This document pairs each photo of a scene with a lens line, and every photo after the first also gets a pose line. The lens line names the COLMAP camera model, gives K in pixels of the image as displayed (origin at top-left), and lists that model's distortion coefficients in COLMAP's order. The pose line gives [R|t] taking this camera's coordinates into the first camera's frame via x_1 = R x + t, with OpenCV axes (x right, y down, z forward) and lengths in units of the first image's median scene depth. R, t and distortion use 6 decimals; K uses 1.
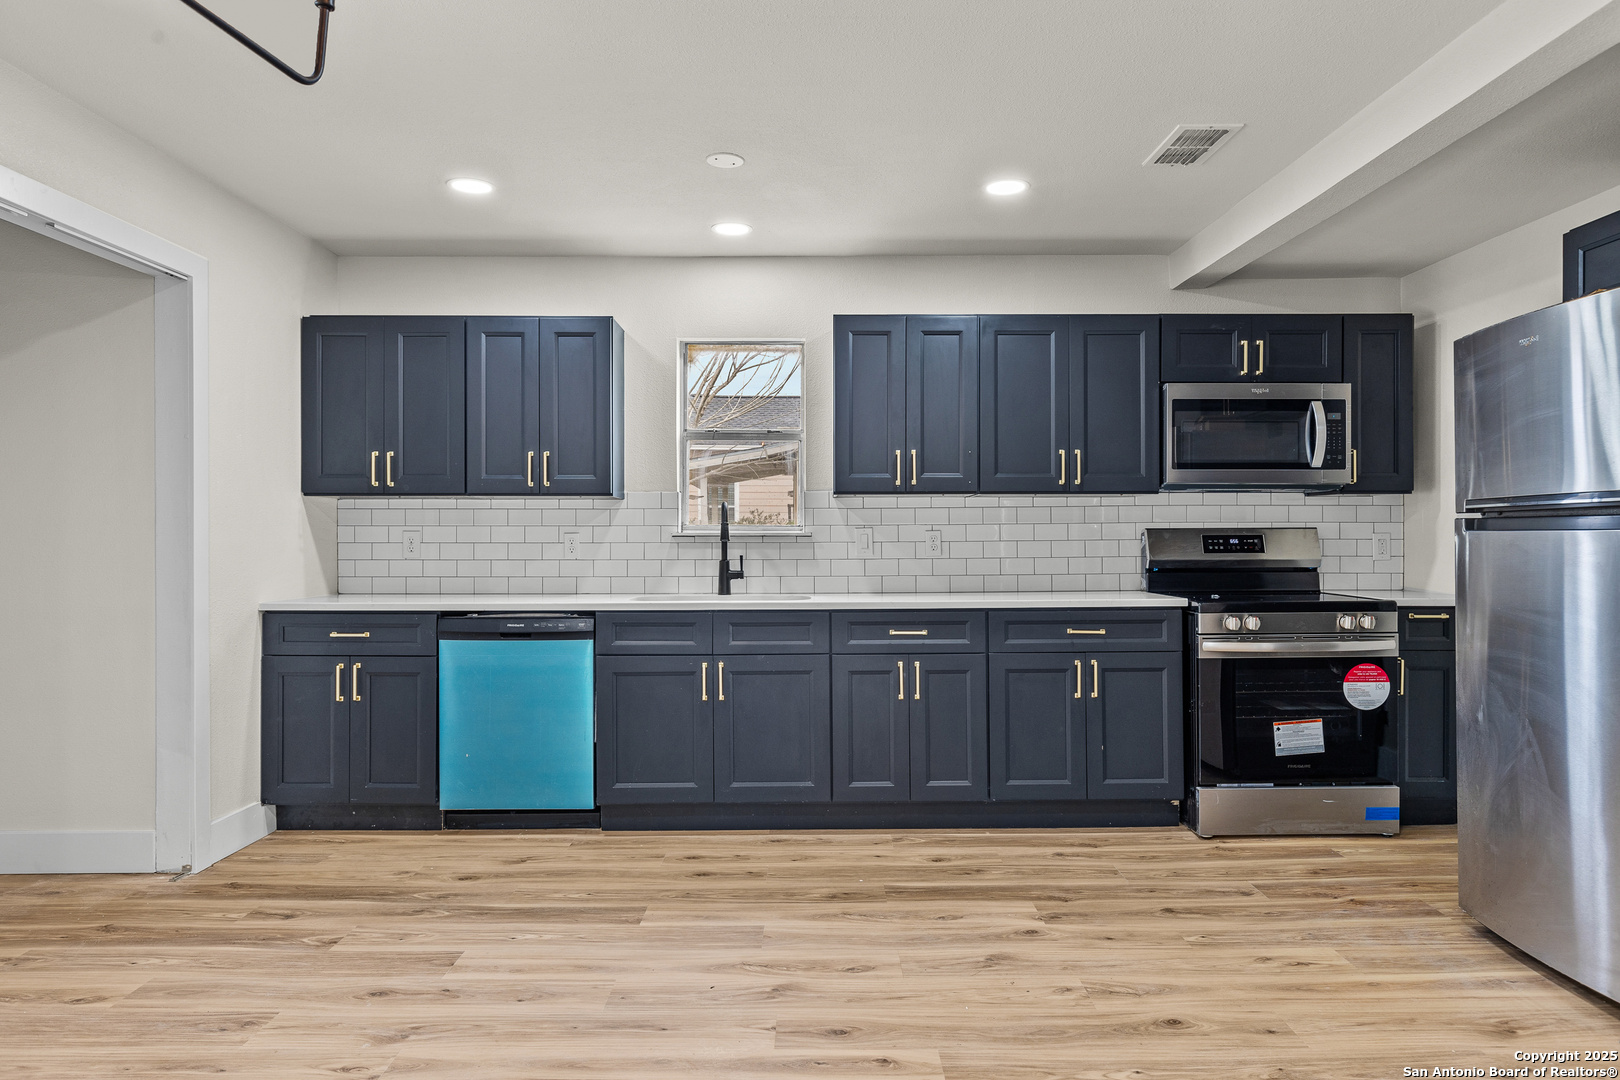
lens RADIAL K [[999.5, 0, 811.1], [0, 999.5, 536.8], [0, 0, 1]] dist [0.004166, 0.002352]
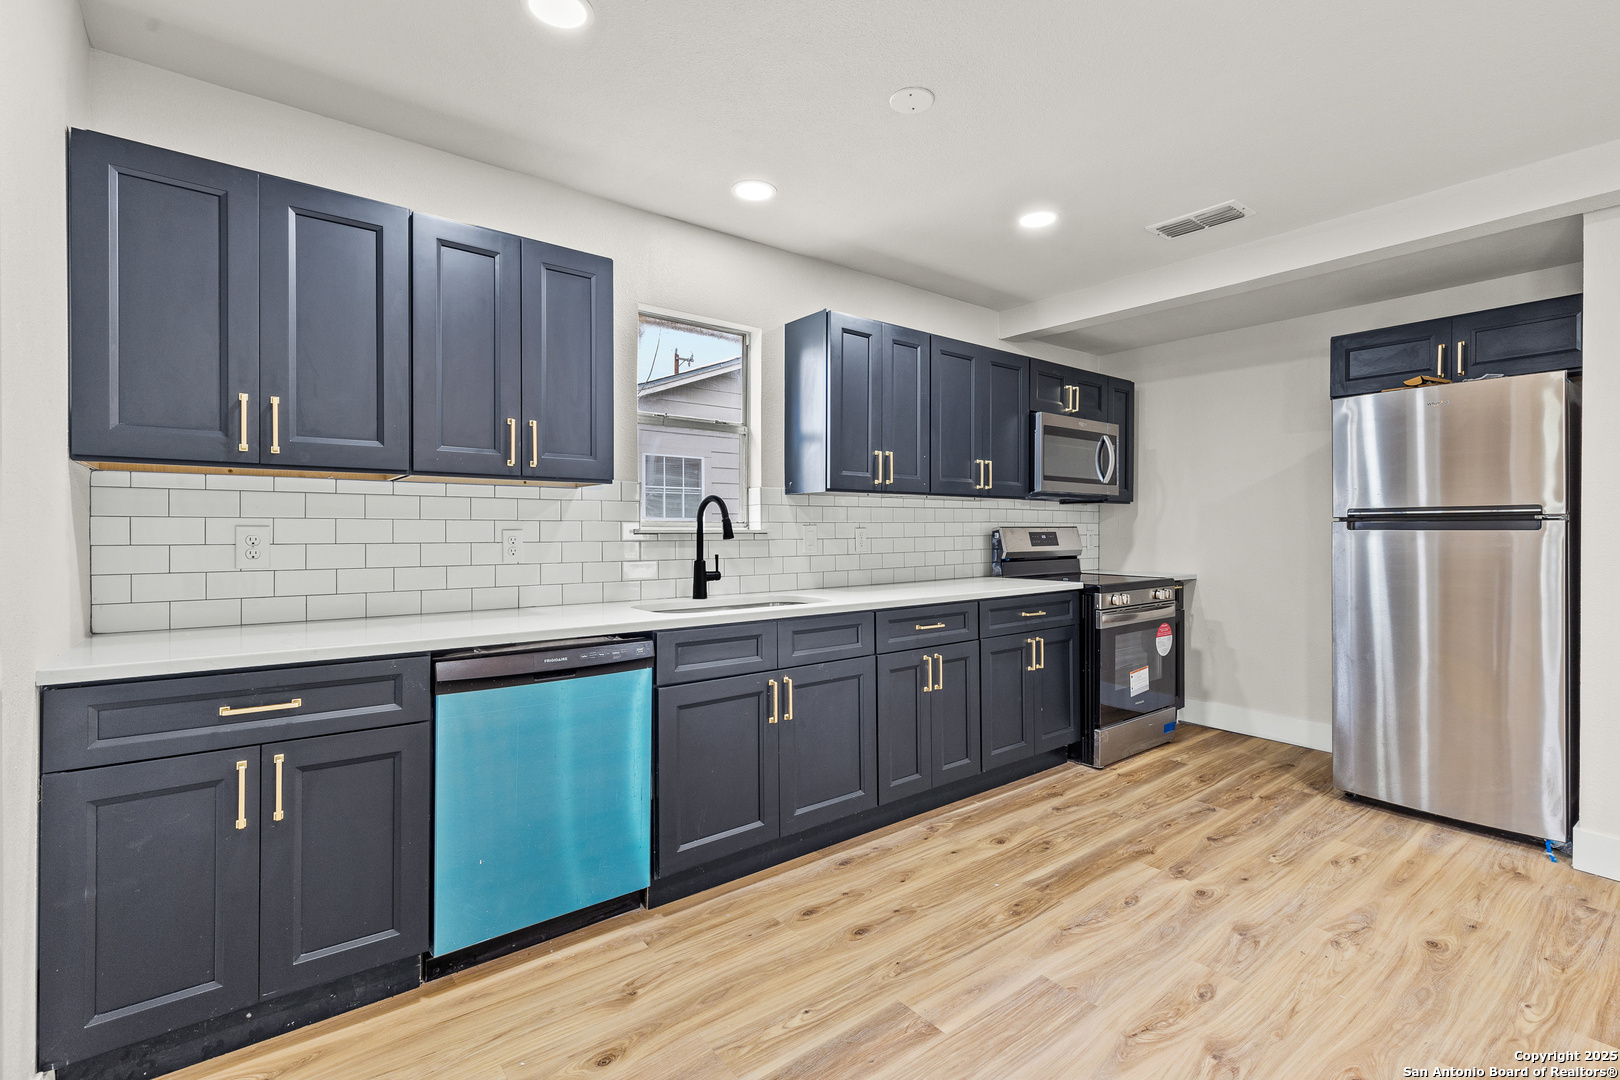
lens RADIAL K [[739.7, 0, 810.0], [0, 739.7, 531.7], [0, 0, 1]] dist [0.004709, 0.000350]
pose [[0.786783, 0.000243, 0.617230, -0.483162], [-0.001693, 0.999997, 0.001766, -0.004063], [-0.617227, -0.002434, 0.786781, 0.480484]]
